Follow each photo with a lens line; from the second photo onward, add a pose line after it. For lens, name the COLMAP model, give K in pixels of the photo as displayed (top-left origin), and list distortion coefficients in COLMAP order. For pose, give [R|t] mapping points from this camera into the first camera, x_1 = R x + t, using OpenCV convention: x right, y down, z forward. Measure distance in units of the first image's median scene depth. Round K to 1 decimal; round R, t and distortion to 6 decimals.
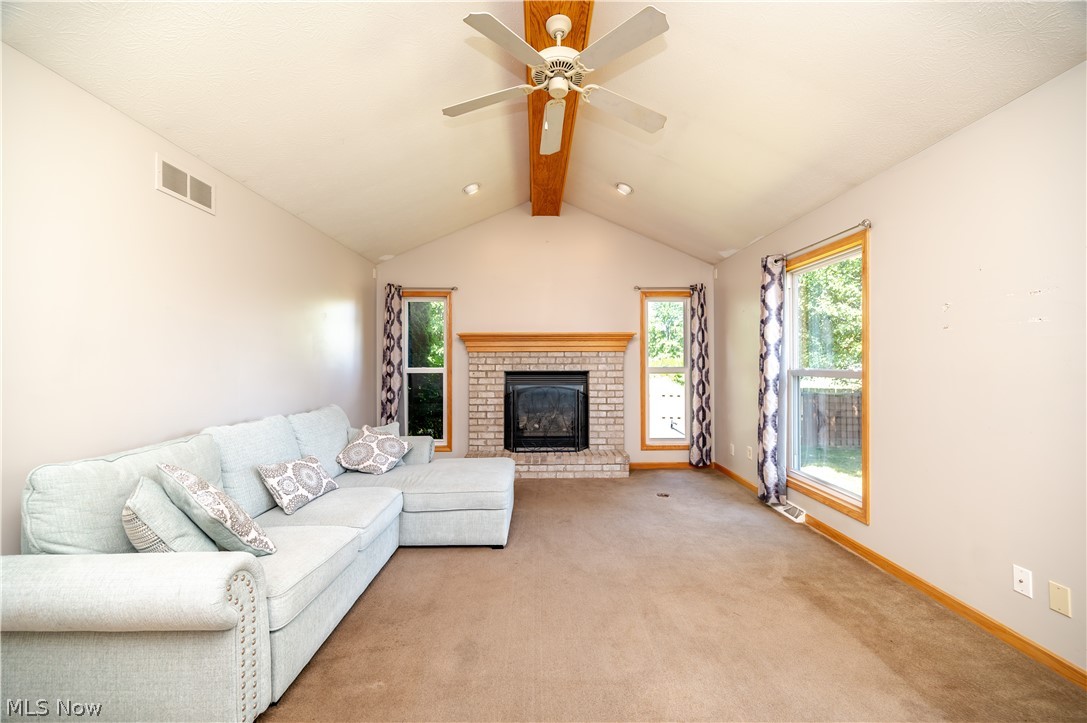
lens RADIAL K [[431.1, 0, 546.0], [0, 431.1, 363.3], [0, 0, 1]] dist [-0.002055, -0.000526]
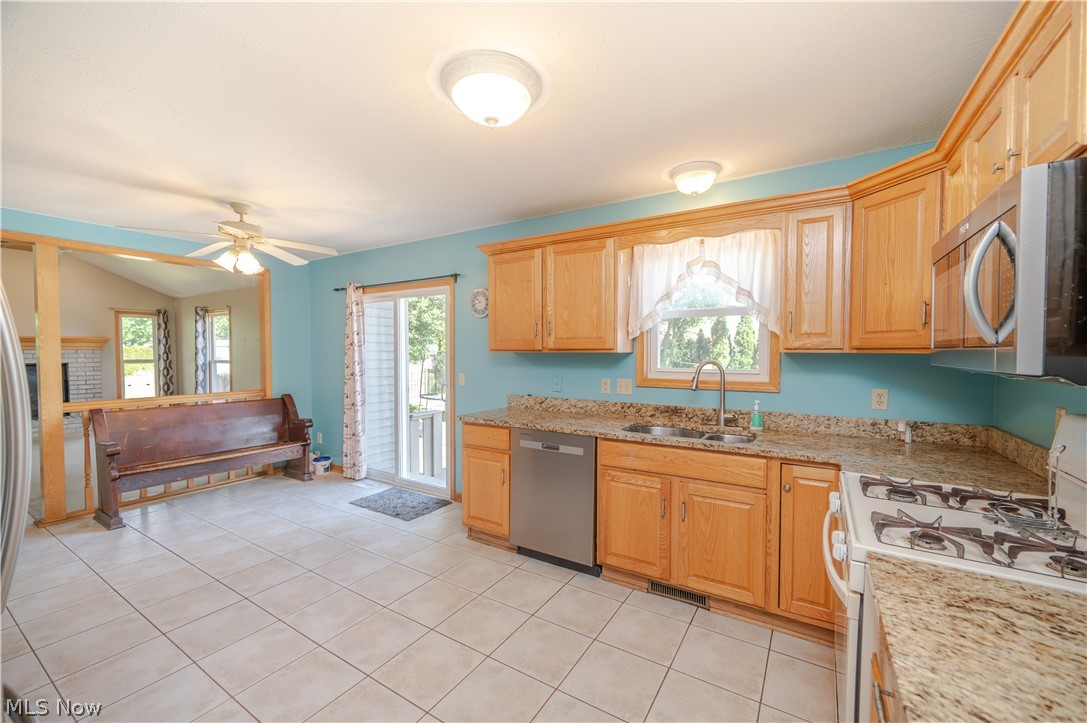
lens RADIAL K [[431.1, 0, 547.3], [0, 431.1, 362.6], [0, 0, 1]] dist [-0.002055, -0.000526]
pose [[0.539693, -0.020243, 0.841619, -0.251770], [0.000115, 0.999713, 0.023971, -0.018191], [-0.841862, -0.012840, 0.539540, -1.166780]]
